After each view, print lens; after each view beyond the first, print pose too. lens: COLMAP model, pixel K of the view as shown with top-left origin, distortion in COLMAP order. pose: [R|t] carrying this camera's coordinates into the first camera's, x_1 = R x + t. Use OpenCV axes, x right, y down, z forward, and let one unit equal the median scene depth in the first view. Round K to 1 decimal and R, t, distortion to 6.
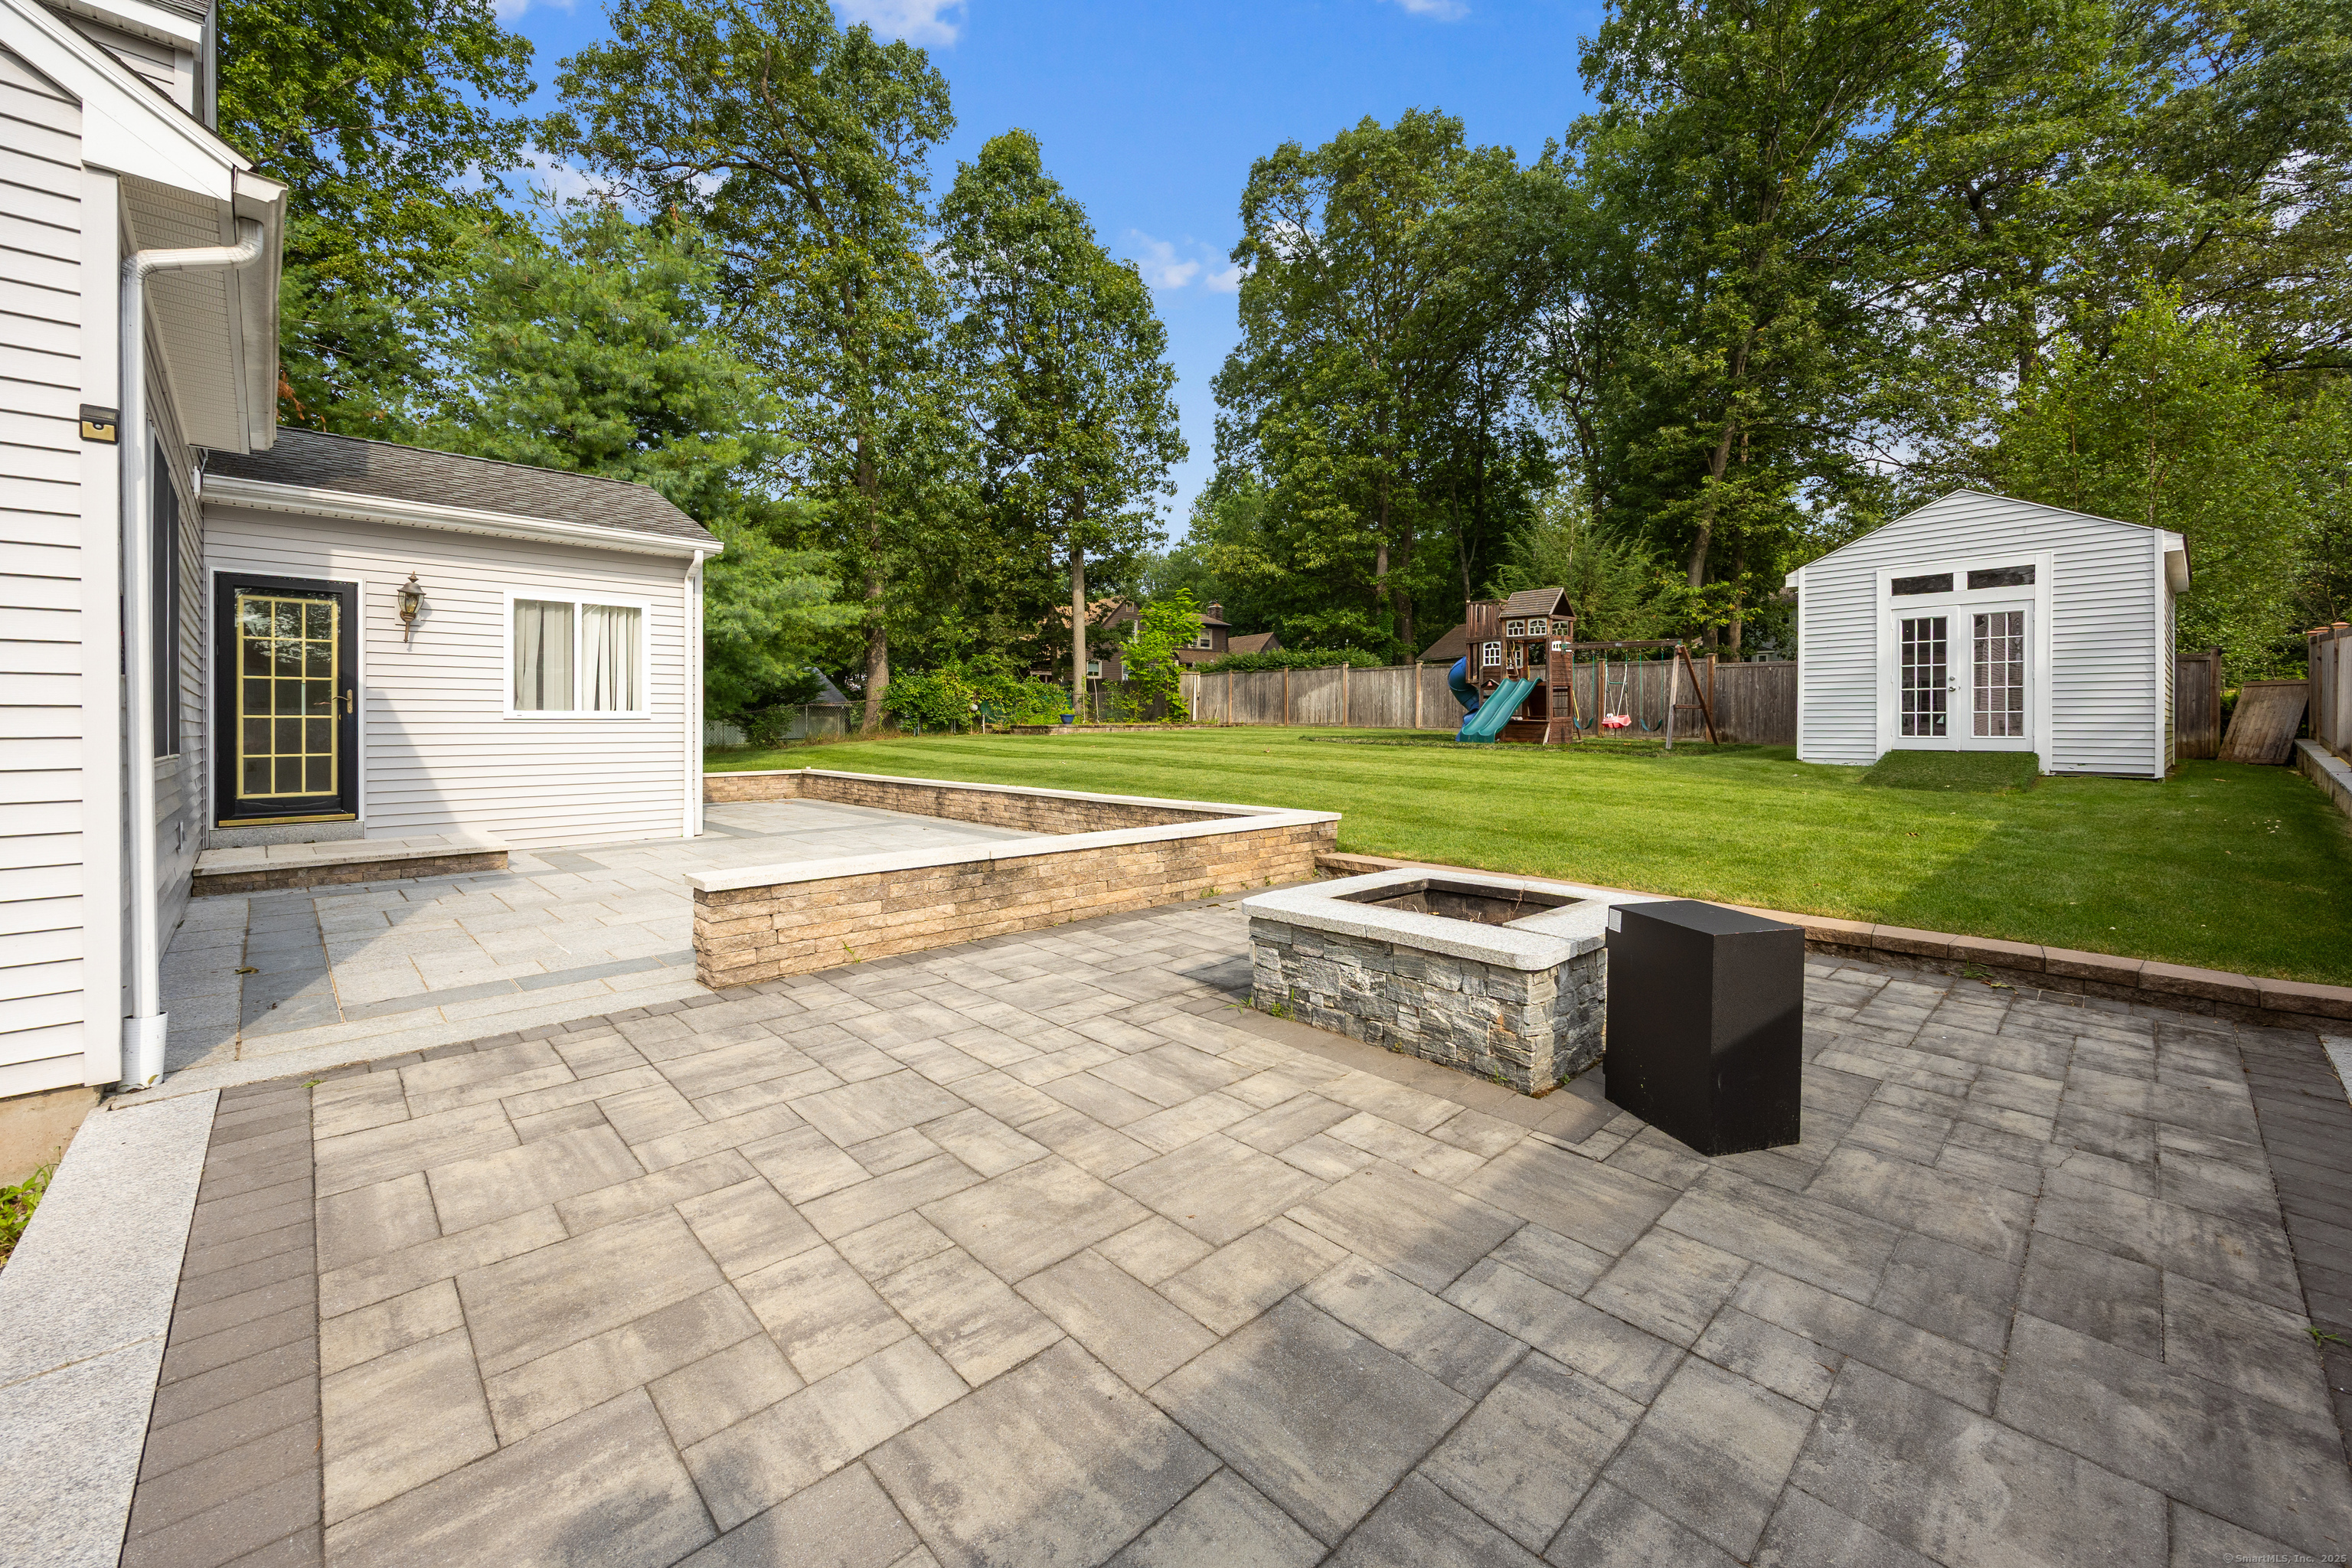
lens RADIAL K [[926.5, 0, 1223.0], [0, 926.5, 719.1], [0, 0, 1]] dist [-0.011606, 0.000259]
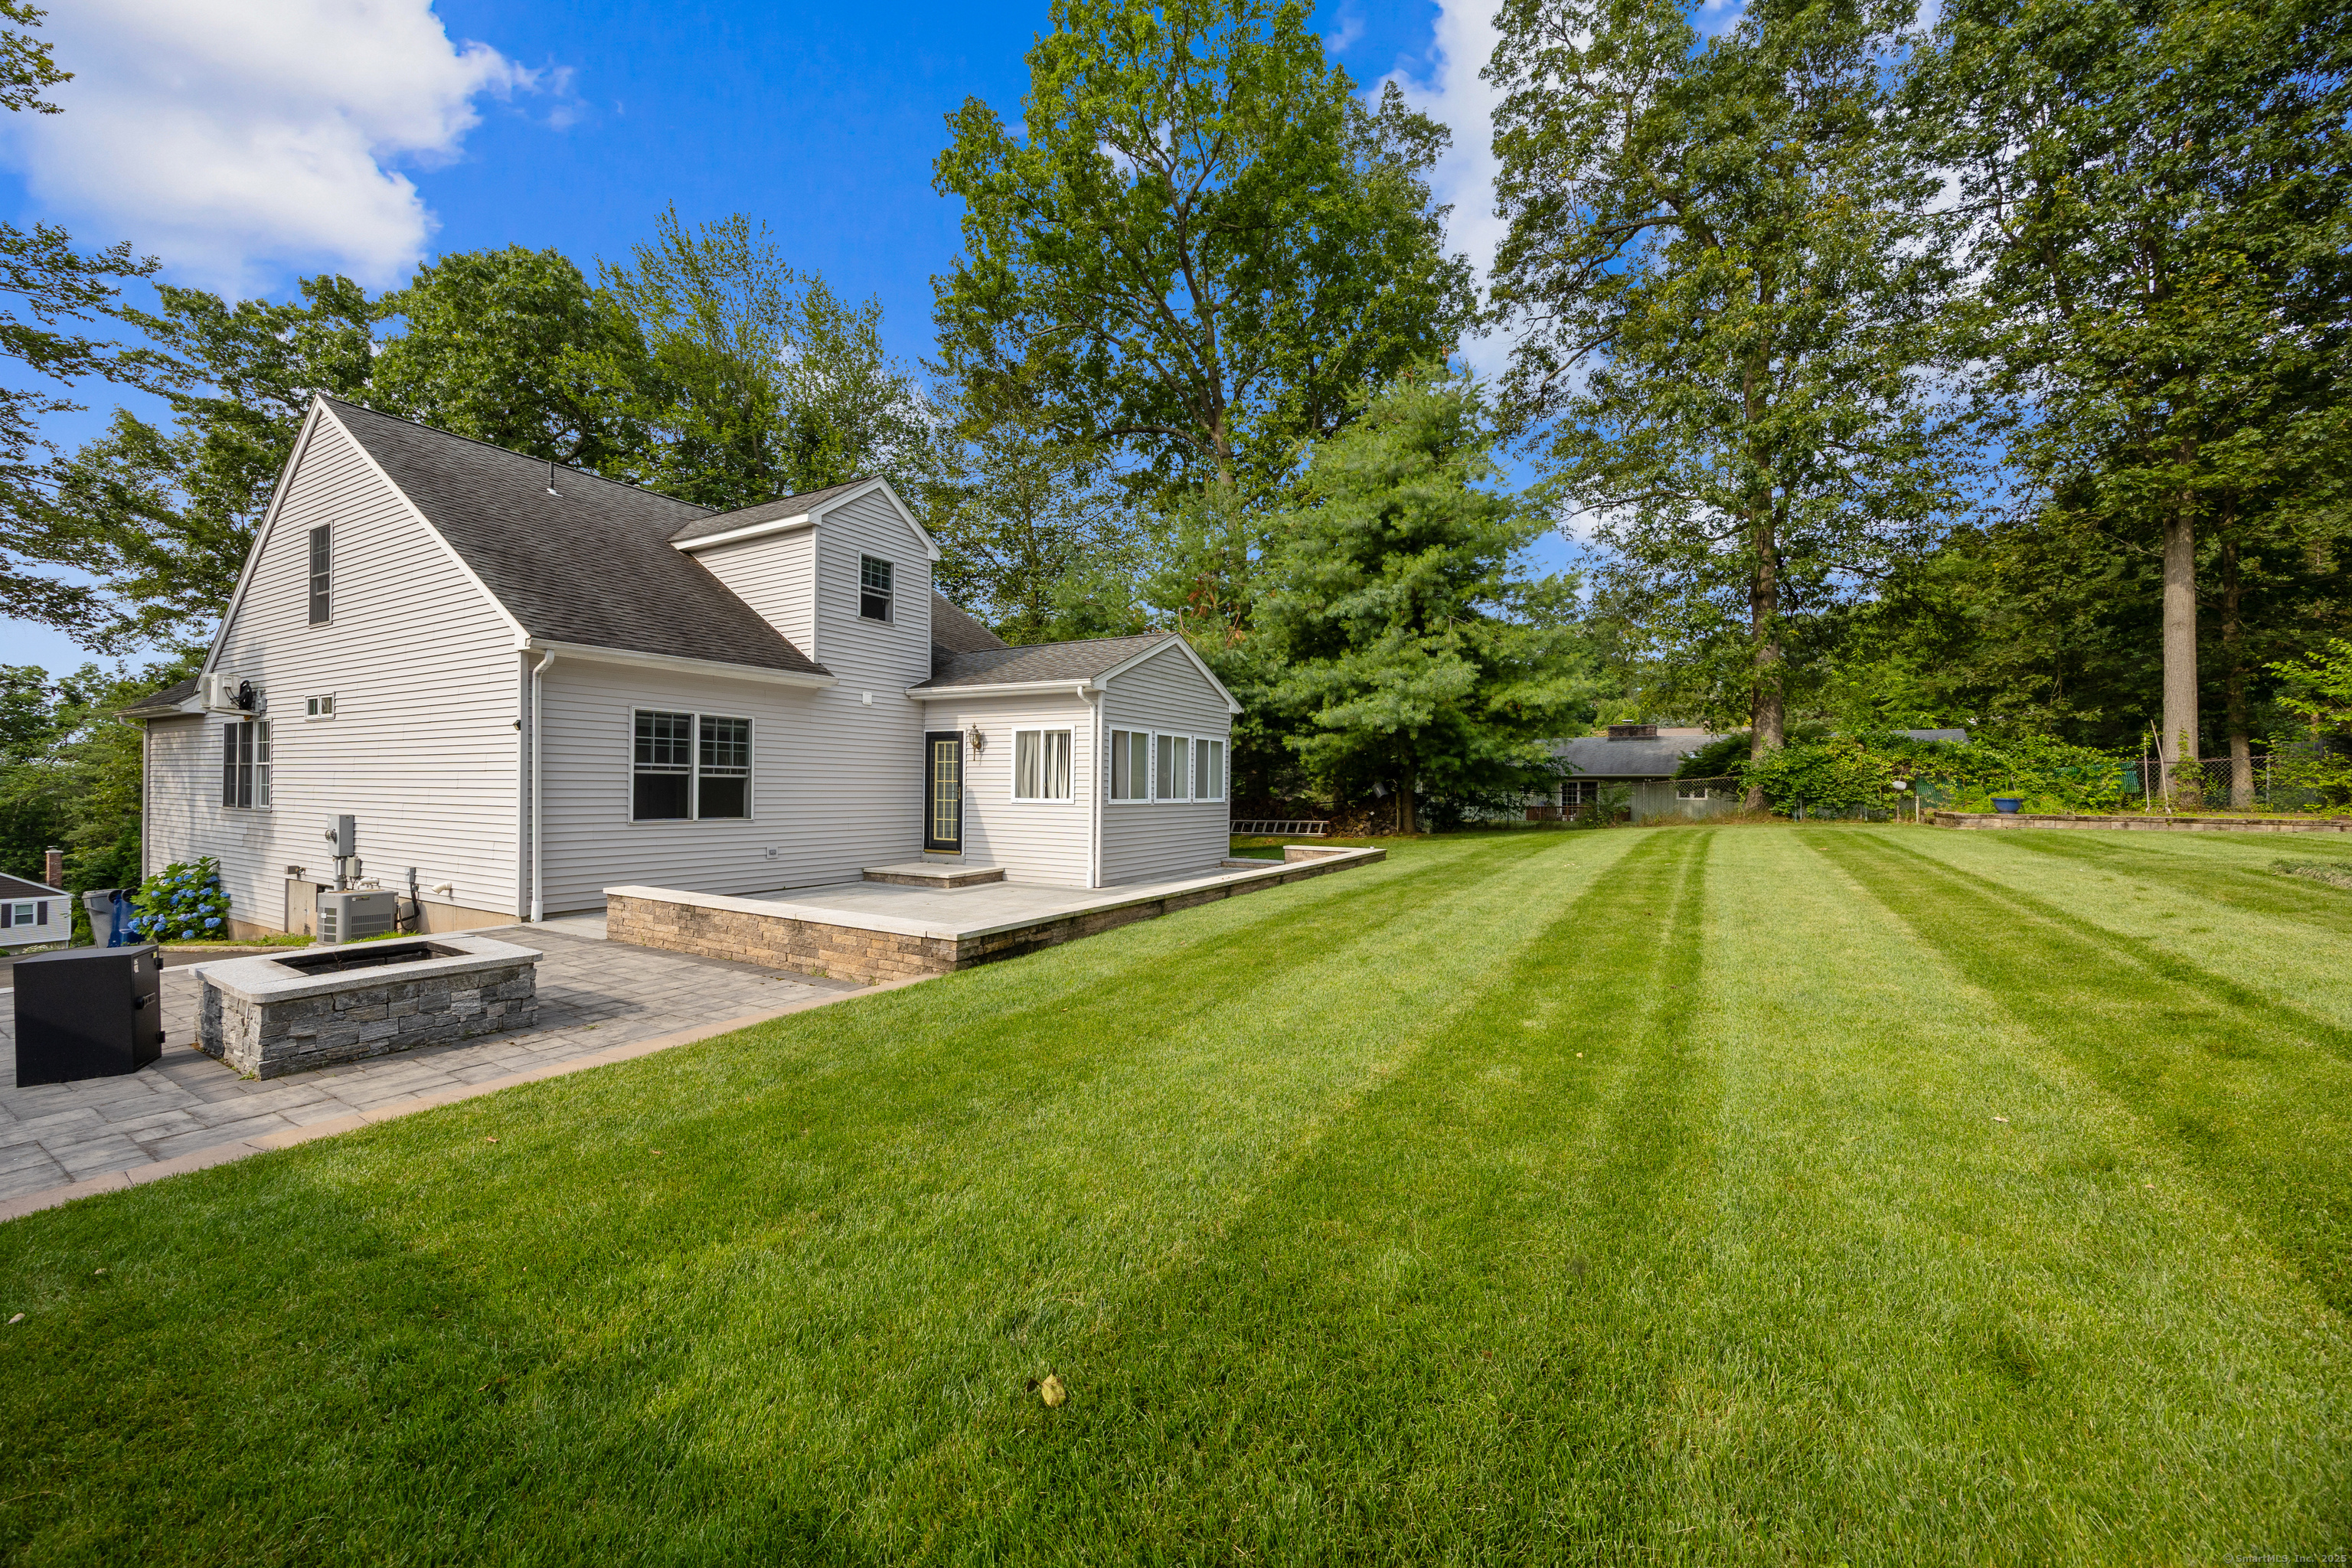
lens RADIAL K [[926.5, 0, 1183.8], [0, 926.5, 778.1], [0, 0, 1]] dist [-0.011606, 0.000259]
pose [[0.242281, -0.003232, -0.970201, 1.023158], [-0.004178, 0.999982, -0.004375, -0.044053], [0.970197, 0.005113, 0.242263, 0.978290]]
